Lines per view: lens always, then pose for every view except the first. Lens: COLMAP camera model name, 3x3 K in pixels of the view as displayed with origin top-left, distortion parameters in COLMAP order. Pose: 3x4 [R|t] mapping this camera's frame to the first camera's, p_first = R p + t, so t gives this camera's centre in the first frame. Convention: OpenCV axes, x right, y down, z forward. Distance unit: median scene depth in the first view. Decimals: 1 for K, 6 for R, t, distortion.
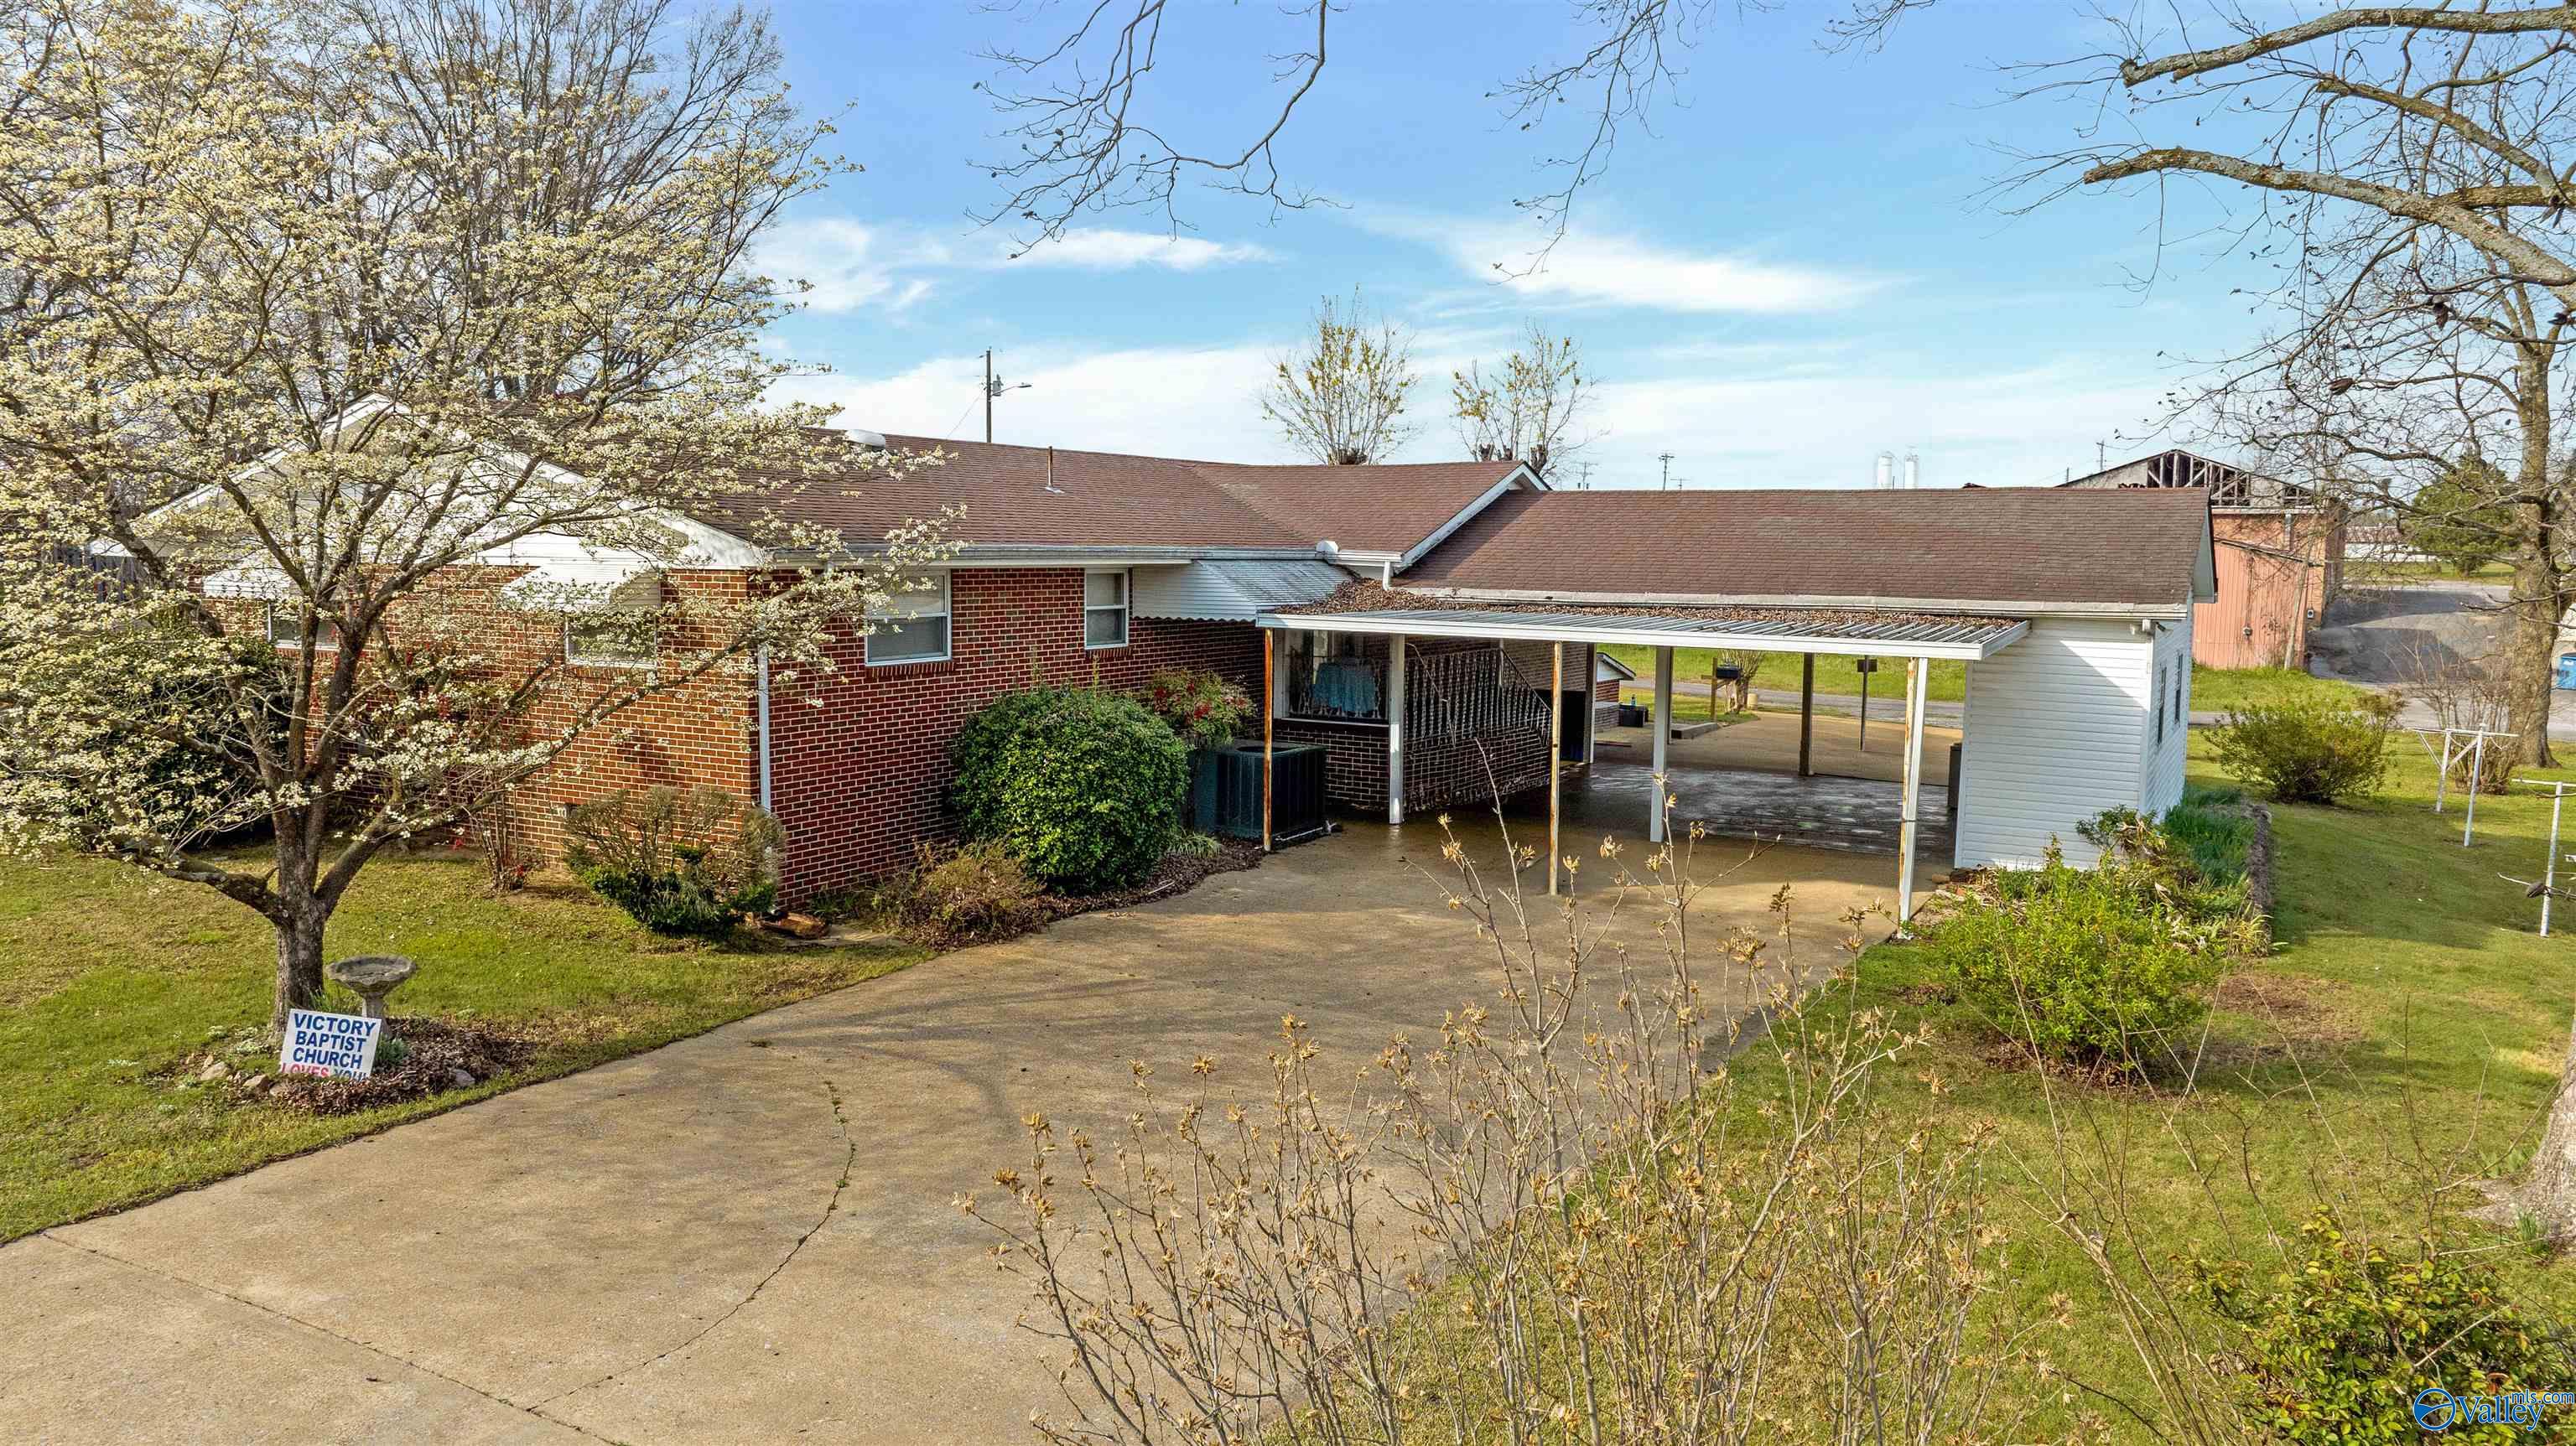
lens RADIAL K [[1754.0, 0, 1288.0], [0, 1754.0, 723.0], [0, 0, 1]] dist [-0.010251, 0.005327]
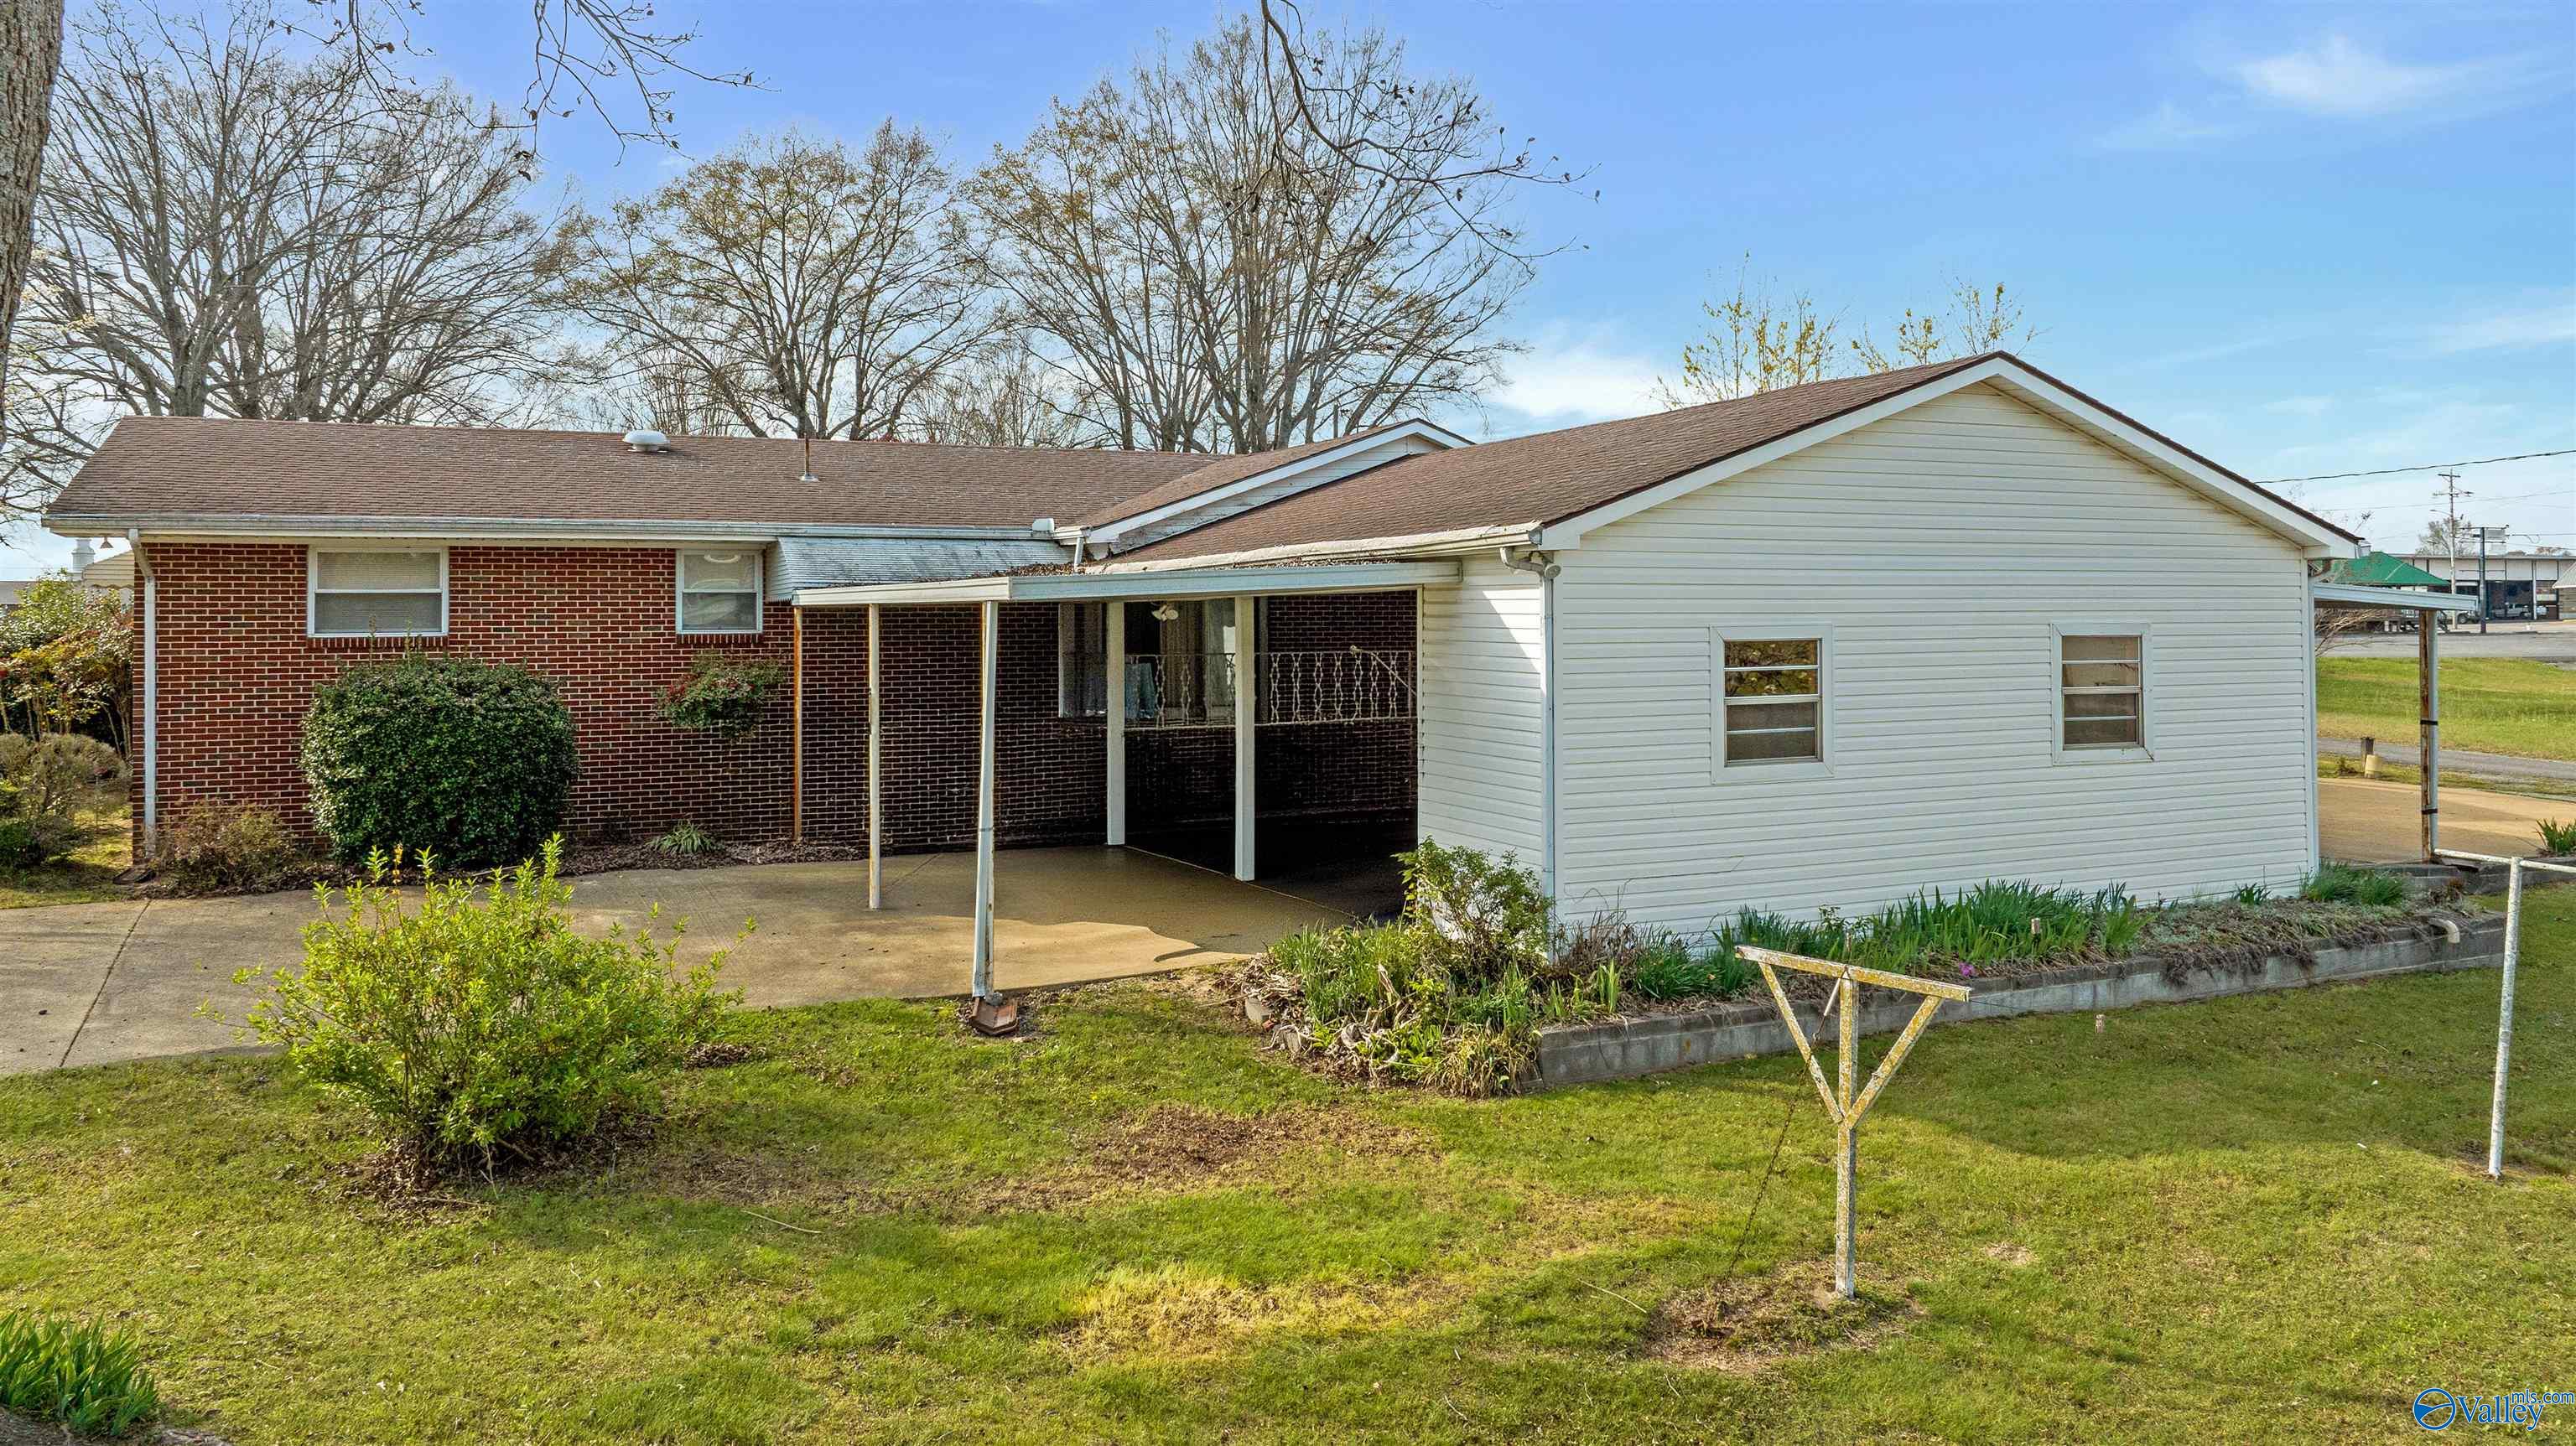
lens RADIAL K [[1754.0, 0, 1288.0], [0, 1754.0, 723.0], [0, 0, 1]] dist [-0.010251, 0.005327]
pose [[0.848458, 0.013596, -0.529088, 0.771453], [-0.030906, 0.999237, -0.023884, 0.024872], [0.528360, 0.036617, 0.848230, 0.382840]]
